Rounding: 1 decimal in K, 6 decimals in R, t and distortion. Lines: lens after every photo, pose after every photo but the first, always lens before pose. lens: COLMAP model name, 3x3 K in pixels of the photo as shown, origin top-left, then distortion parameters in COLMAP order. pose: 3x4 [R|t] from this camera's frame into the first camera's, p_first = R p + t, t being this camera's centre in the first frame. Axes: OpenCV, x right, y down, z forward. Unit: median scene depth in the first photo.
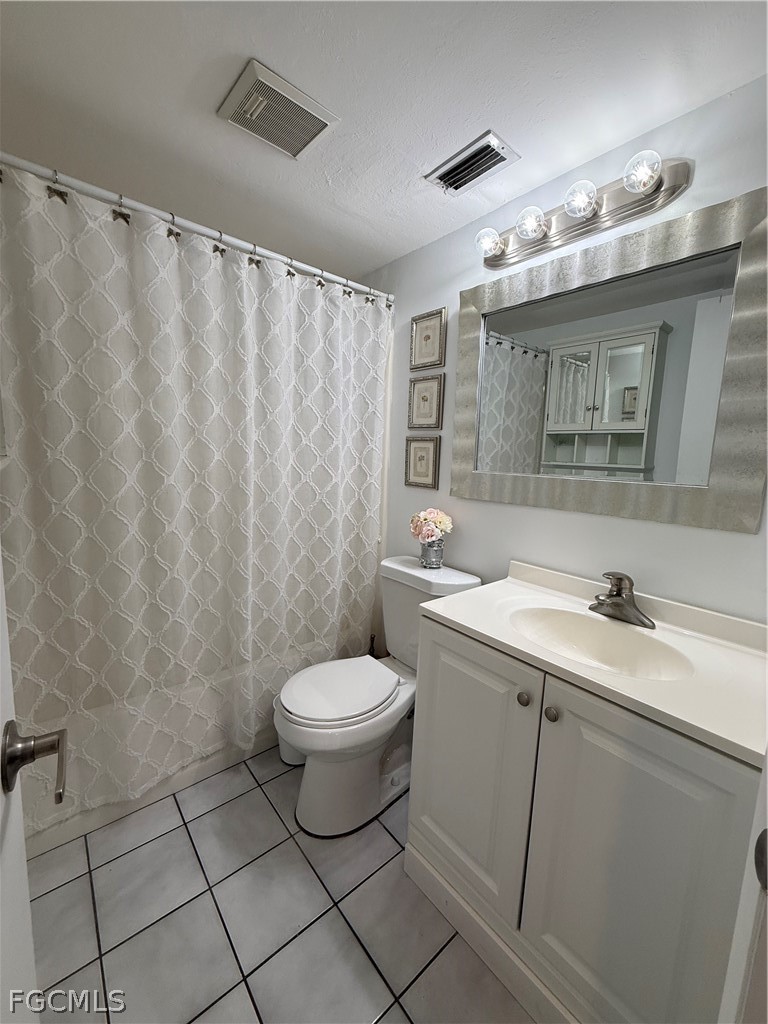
lens RADIAL K [[409.4, 0, 382.8], [0, 409.4, 509.8], [0, 0, 1]] dist [-0.002085, 0.001121]
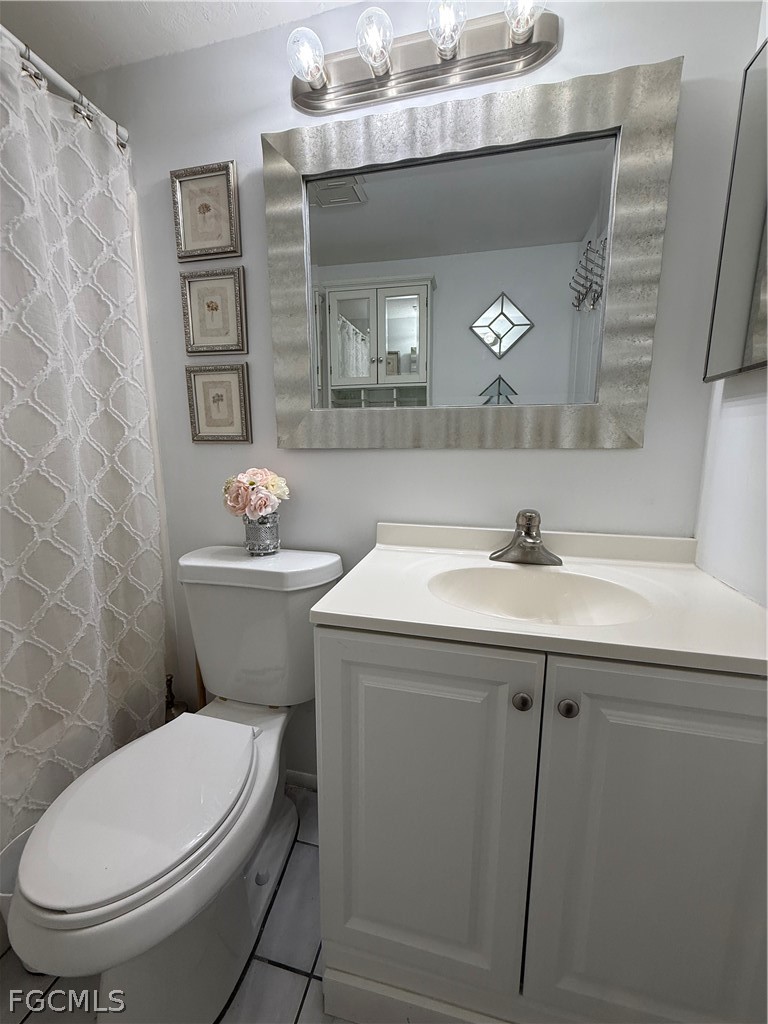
lens RADIAL K [[409.4, 0, 384.3], [0, 409.4, 511.2], [0, 0, 1]] dist [-0.002085, 0.001121]
pose [[0.803583, -0.136505, 0.579327, -0.106298], [0.110237, 0.990639, 0.080511, 0.035615], [-0.584894, -0.000834, 0.811109, 0.313464]]
